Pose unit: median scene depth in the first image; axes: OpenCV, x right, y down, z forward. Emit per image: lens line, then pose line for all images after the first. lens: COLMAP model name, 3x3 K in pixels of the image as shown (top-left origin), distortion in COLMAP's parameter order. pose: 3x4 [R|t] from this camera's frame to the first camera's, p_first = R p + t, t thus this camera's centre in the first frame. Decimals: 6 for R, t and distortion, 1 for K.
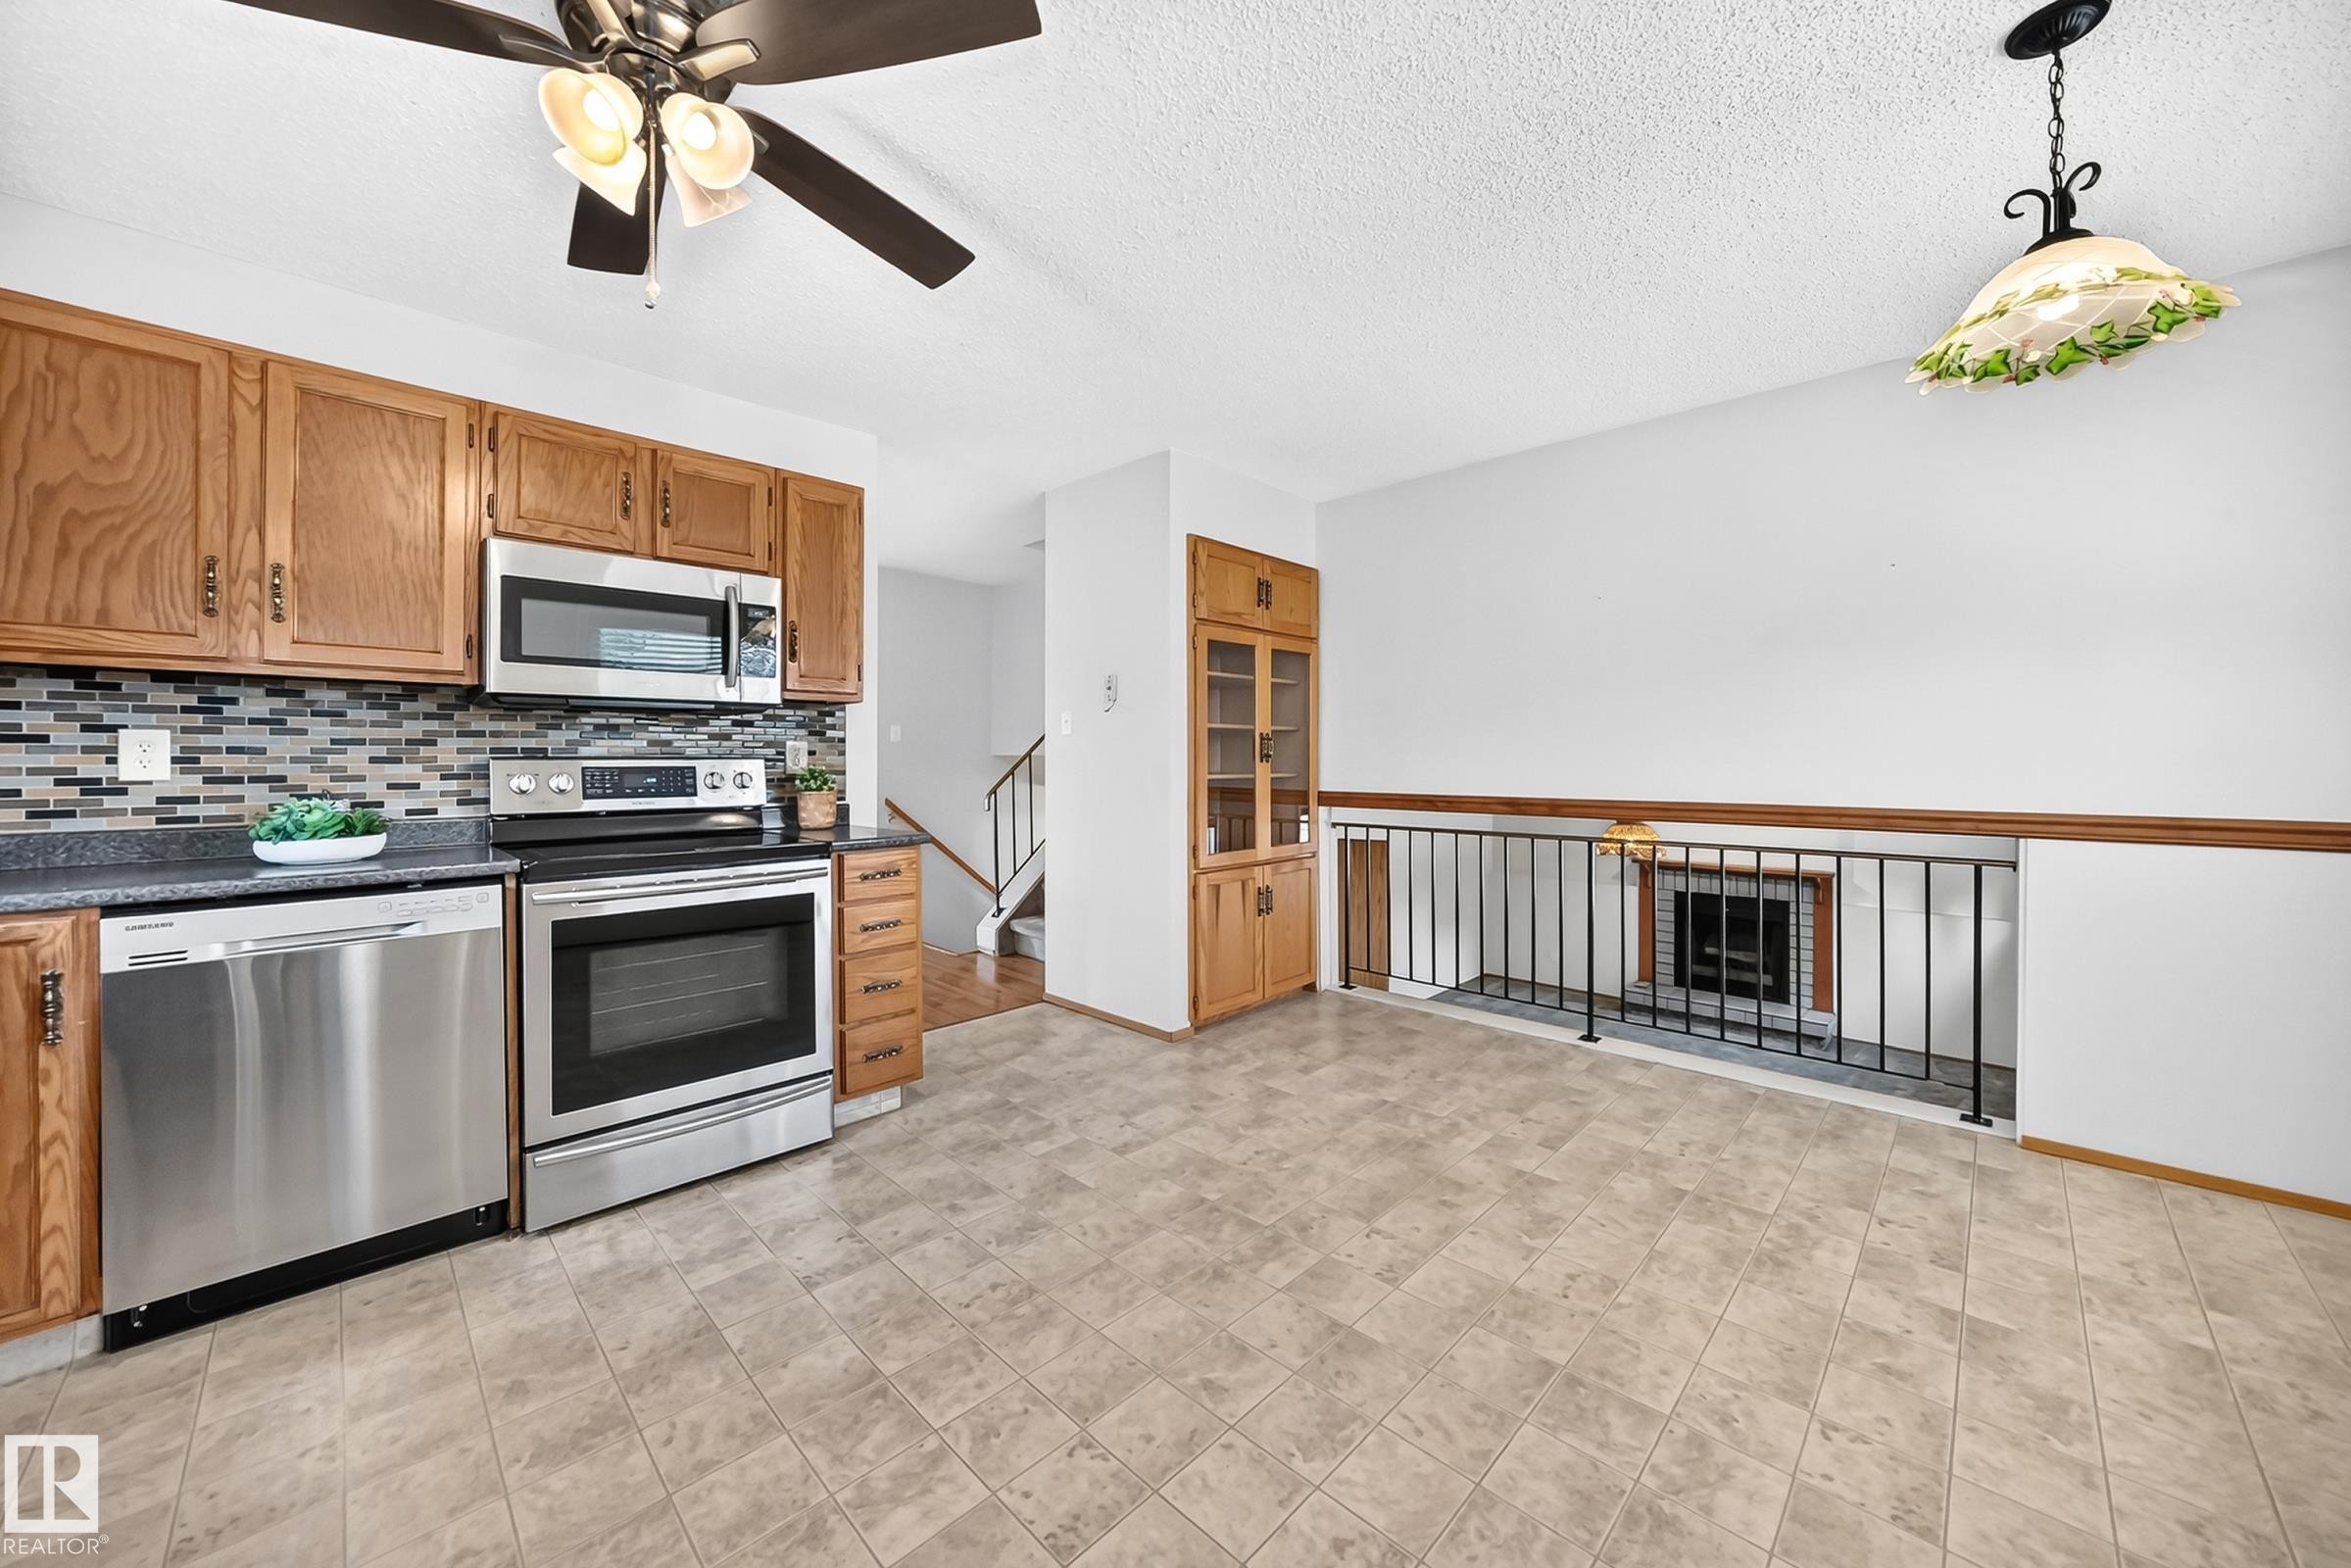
lens RADIAL K [[830.2, 0, 1167.8], [0, 830.2, 773.6], [0, 0, 1]] dist [-0.003565, 0.000066]
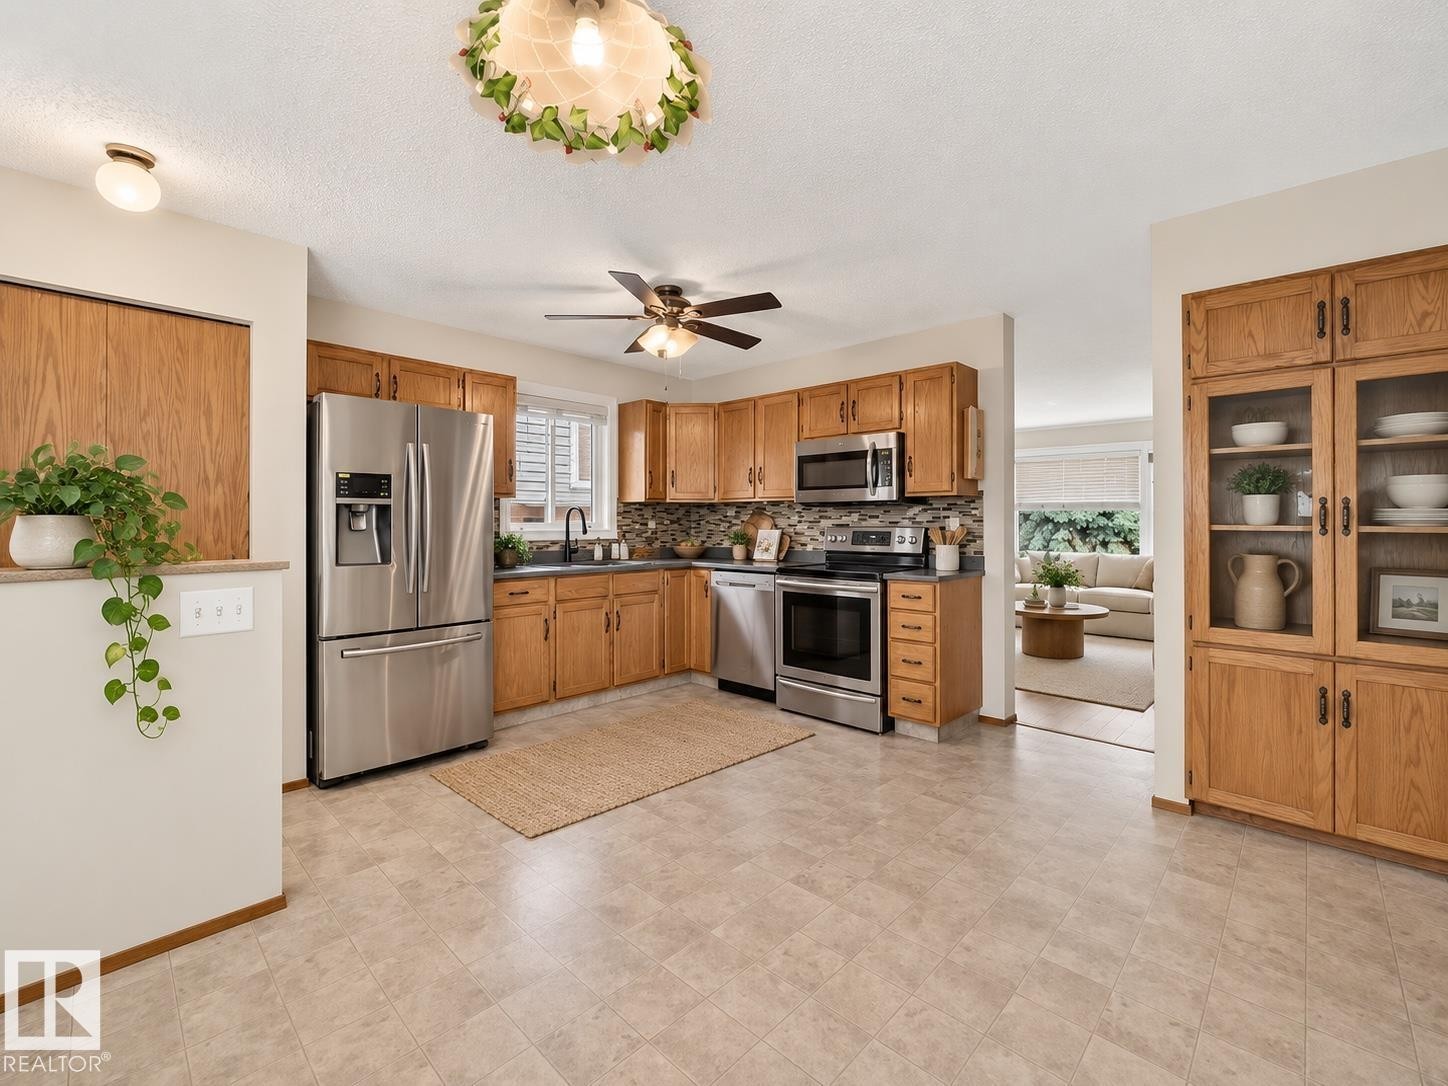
lens RADIAL K [[637.4, 0, 724.9], [0, 637.4, 529.6], [0, 0, 1]] dist [-0.022977, -0.001241]
pose [[0.042000, 0.008989, -0.999077, 0.986565], [-0.003773, 0.999954, 0.008838, -0.026113], [0.999110, 0.003398, 0.042032, 0.575442]]
